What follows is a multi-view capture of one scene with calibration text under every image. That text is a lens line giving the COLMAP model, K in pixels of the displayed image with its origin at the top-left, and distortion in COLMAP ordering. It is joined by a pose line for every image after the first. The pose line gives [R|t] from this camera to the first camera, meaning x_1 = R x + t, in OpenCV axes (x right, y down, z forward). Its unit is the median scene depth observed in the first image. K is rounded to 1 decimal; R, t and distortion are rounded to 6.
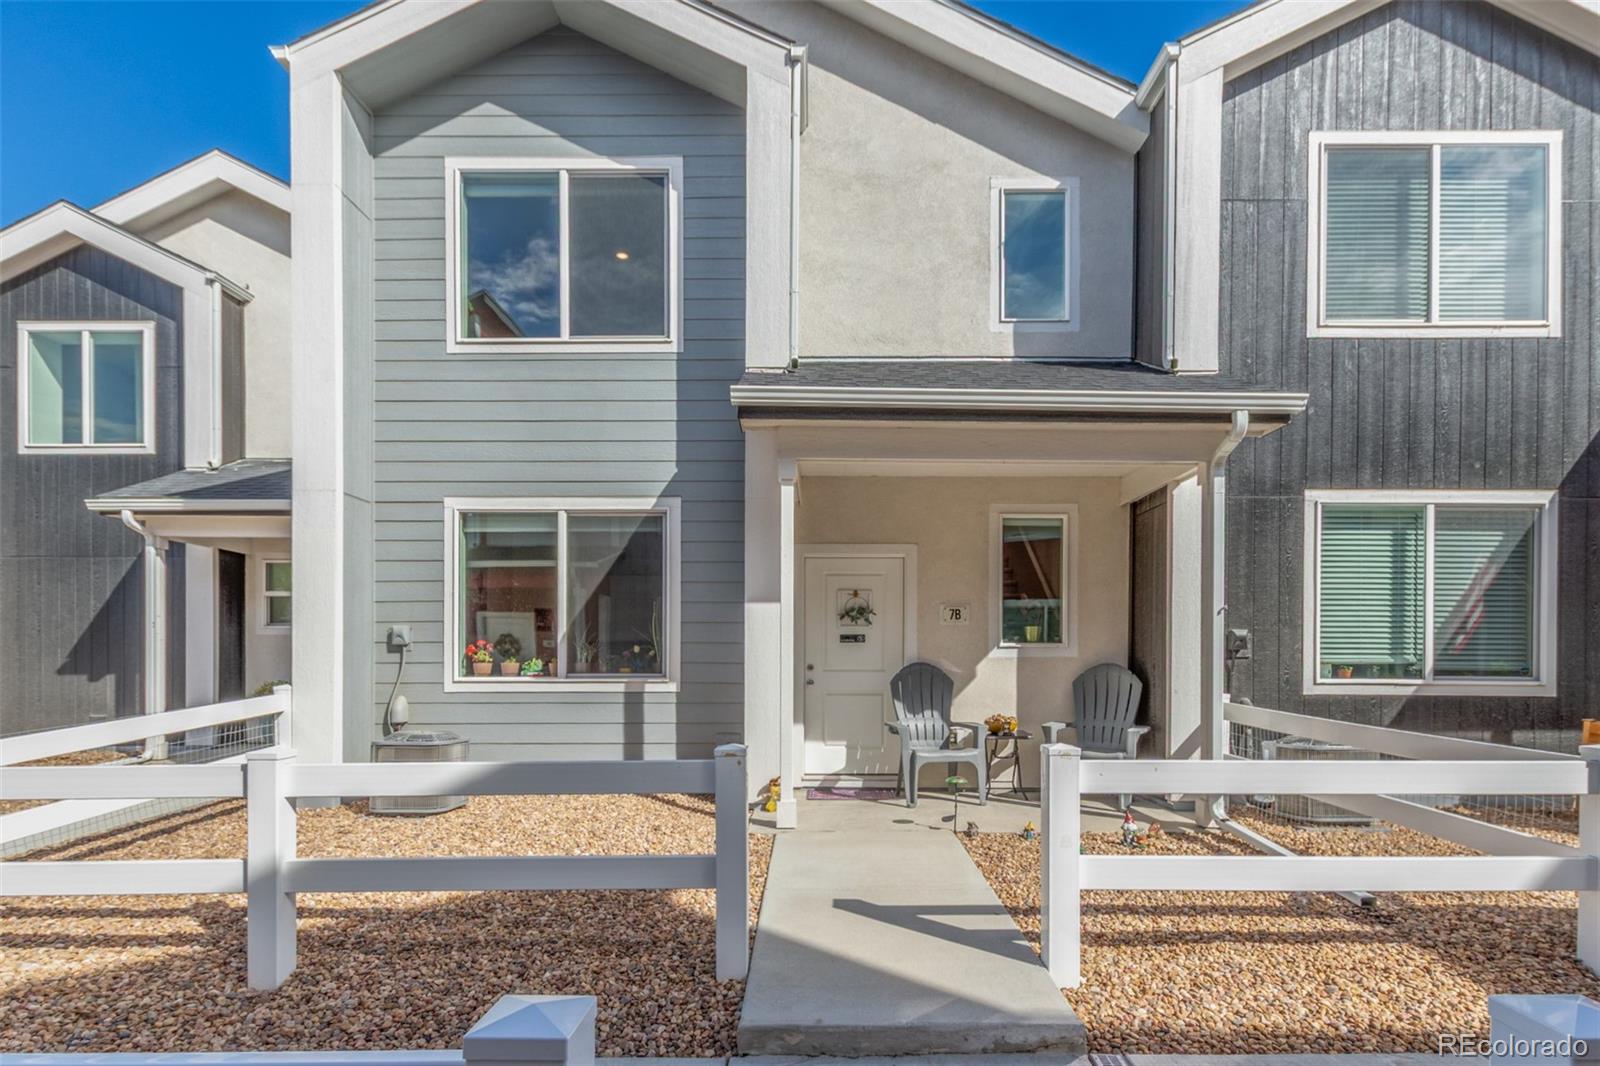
lens RADIAL K [[750.7, 0, 732.3], [0, 750.7, 666.9], [0, 0, 1]] dist [0.001653, 0.000041]
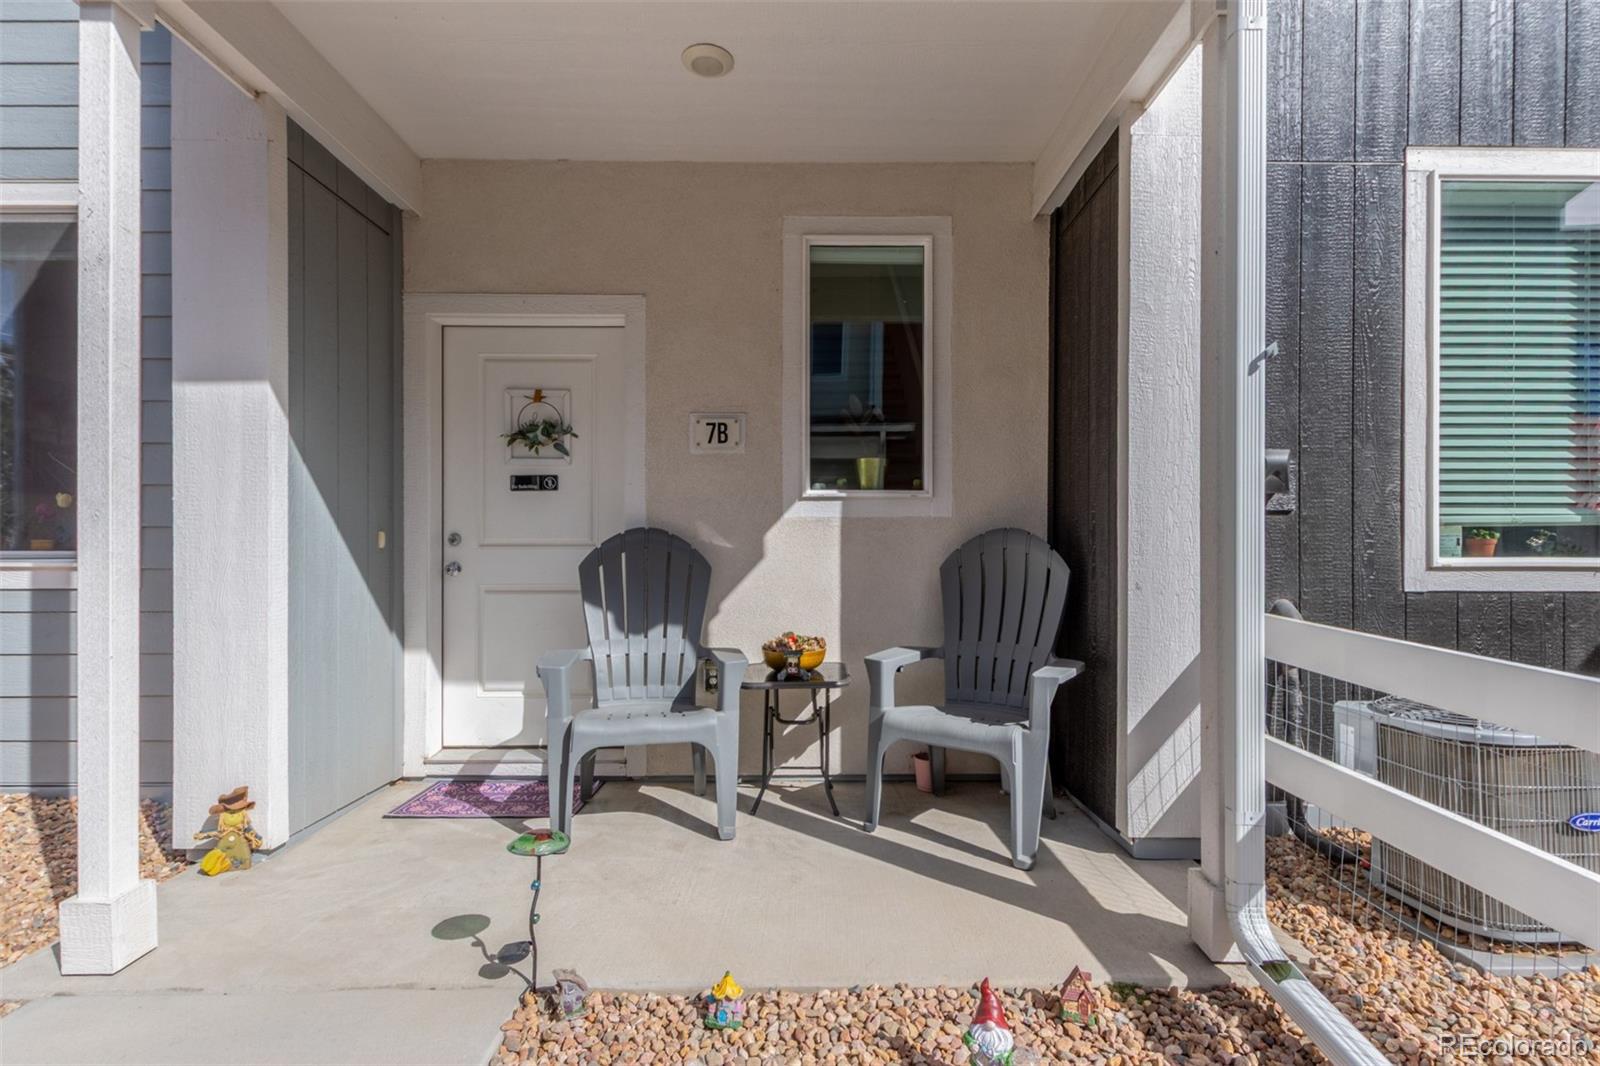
lens RADIAL K [[739.6, 0, 765.4], [0, 739.6, 548.6], [0, 0, 1]] dist [0.000554, -0.000088]
pose [[0.998142, 0.000036, 0.060933, 0.306402], [0.000605, 0.999945, -0.010503, 0.013551], [-0.060930, 0.010520, 0.998087, 0.514280]]
